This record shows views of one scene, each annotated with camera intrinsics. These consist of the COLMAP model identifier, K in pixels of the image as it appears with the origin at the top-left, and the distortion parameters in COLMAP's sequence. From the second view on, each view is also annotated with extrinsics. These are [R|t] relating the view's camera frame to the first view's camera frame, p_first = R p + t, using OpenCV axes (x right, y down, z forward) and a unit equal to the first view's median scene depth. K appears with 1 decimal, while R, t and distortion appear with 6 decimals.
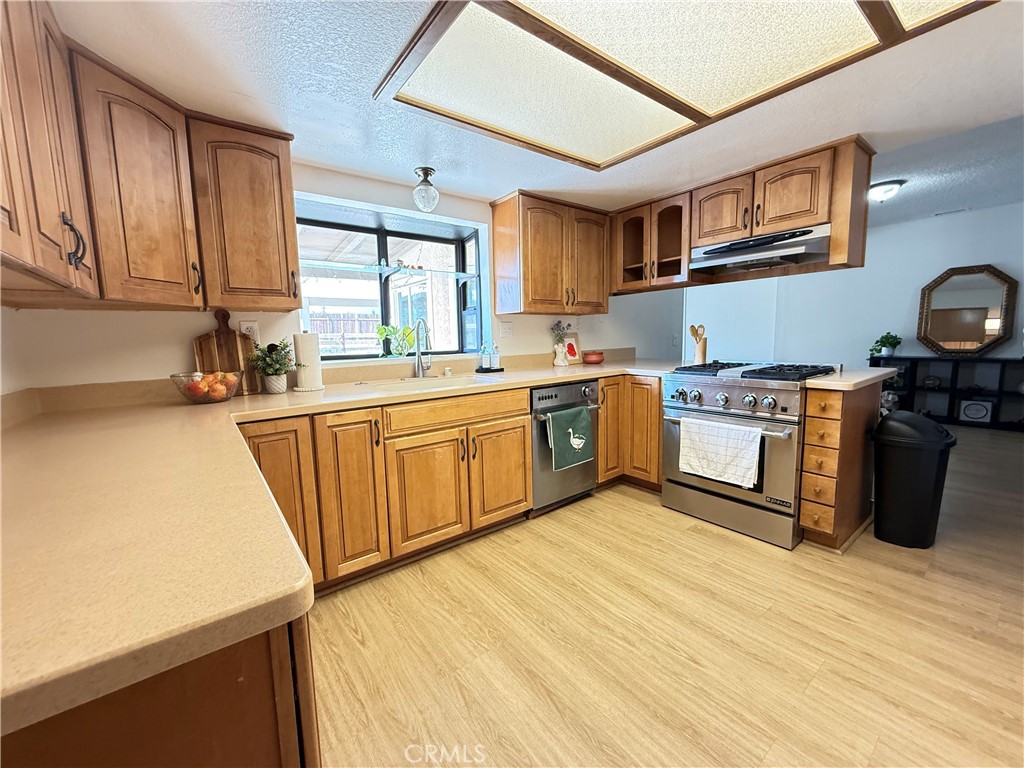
lens RADIAL K [[410.5, 0, 511.7], [0, 410.5, 382.8], [0, 0, 1]] dist [0.002004, -0.000367]
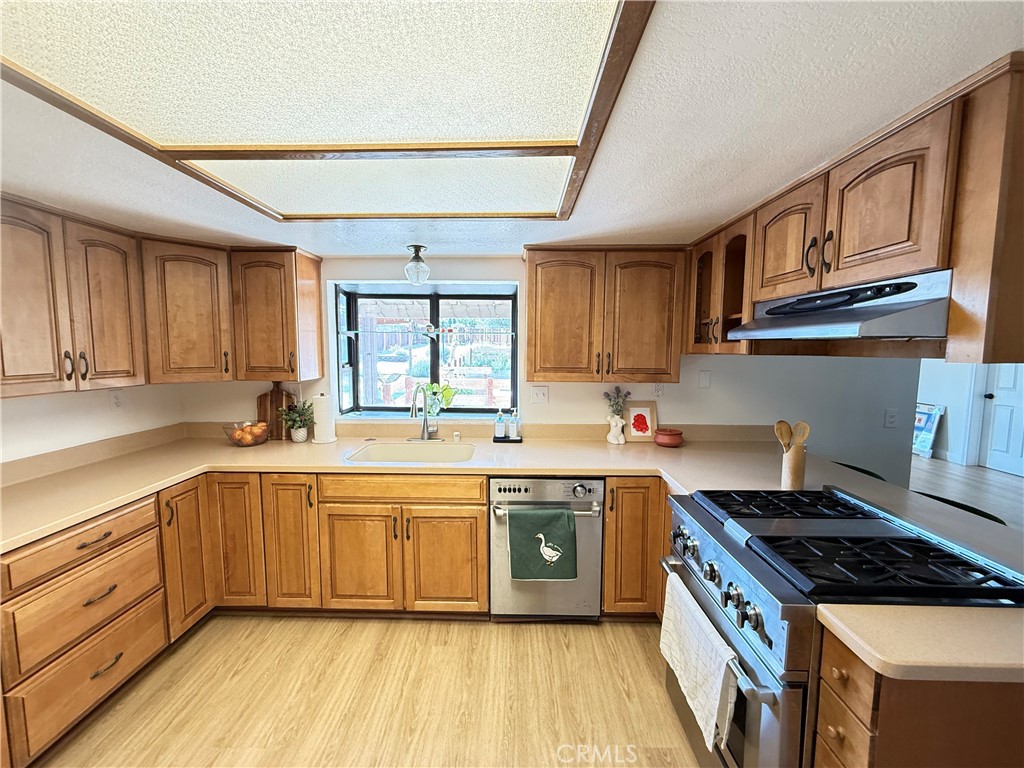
lens RADIAL K [[410.5, 0, 509.7], [0, 410.5, 383.2], [0, 0, 1]] dist [0.002004, -0.000367]
pose [[0.780218, 0.085073, -0.619695, 0.644600], [-0.098076, 0.995092, 0.013126, -0.212849], [0.617770, 0.050536, 0.784733, 0.350623]]
